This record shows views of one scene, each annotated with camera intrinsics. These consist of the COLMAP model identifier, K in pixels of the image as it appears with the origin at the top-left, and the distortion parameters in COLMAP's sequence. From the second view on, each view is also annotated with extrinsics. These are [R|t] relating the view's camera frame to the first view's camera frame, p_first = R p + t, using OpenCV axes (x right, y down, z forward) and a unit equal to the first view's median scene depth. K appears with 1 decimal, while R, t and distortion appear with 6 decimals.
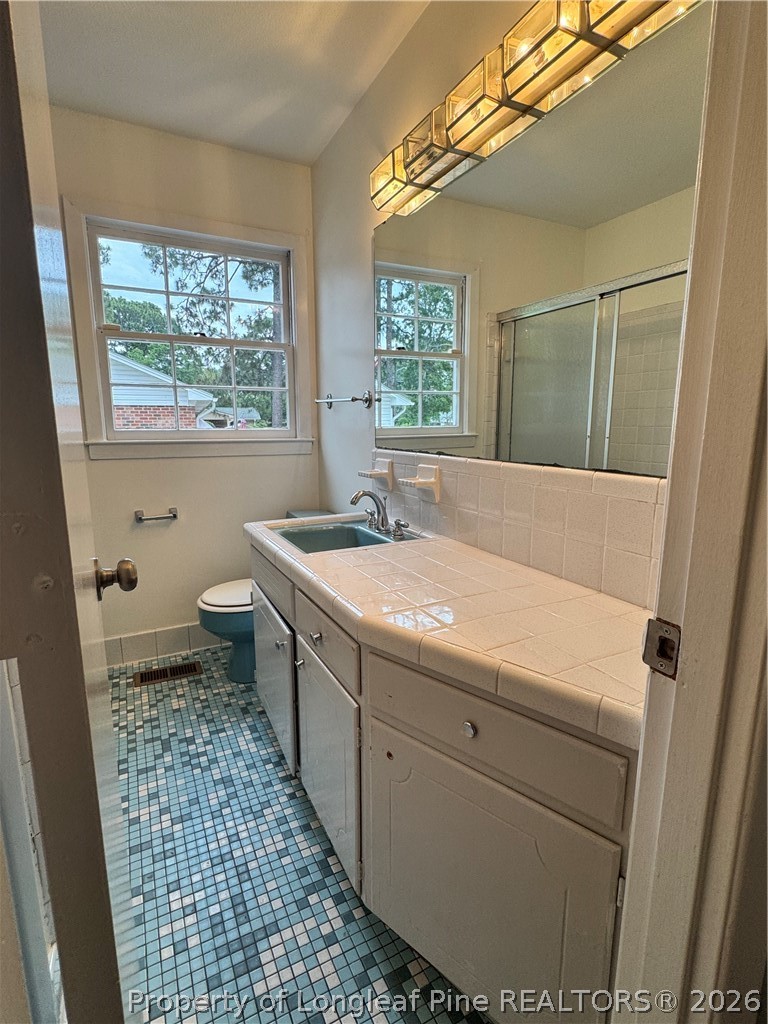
lens RADIAL K [[498.4, 0, 383.9], [0, 498.4, 511.9], [0, 0, 1]] dist [0.000409, -0.001586]
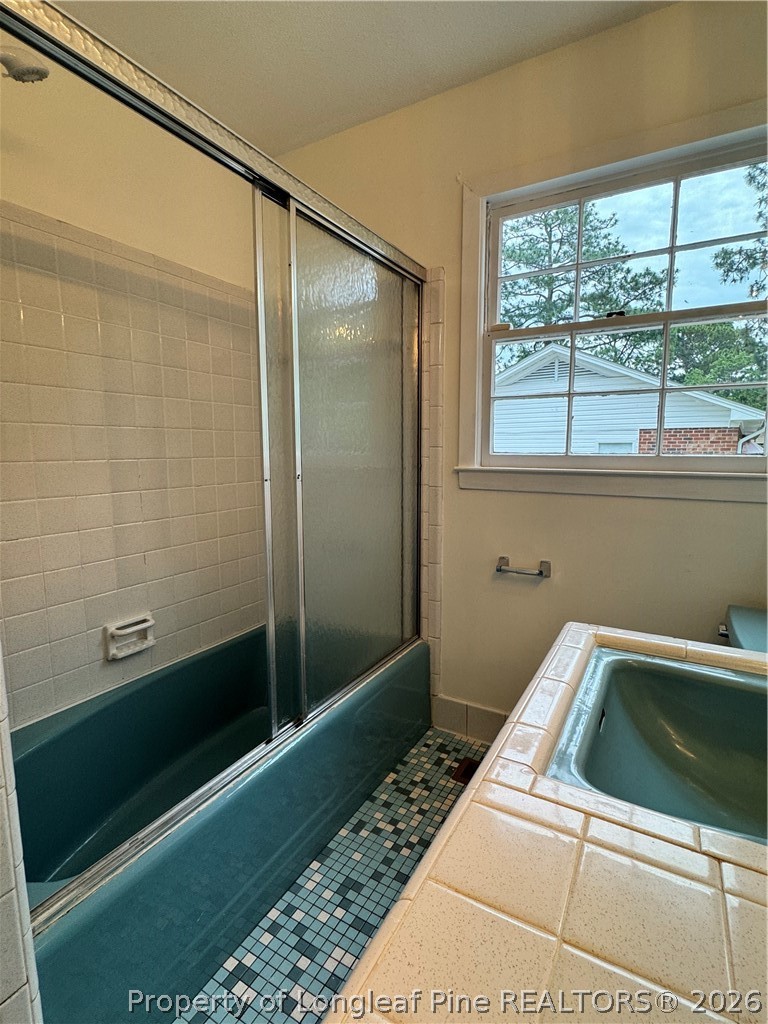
lens RADIAL K [[498.4, 0, 381.5], [0, 498.4, 509.0], [0, 0, 1]] dist [0.000409, -0.001586]
pose [[0.534974, 0.105325, -0.838278, 0.052533], [-0.150735, 0.988179, 0.027963, -0.069399], [0.831313, 0.111398, 0.544526, 0.405366]]
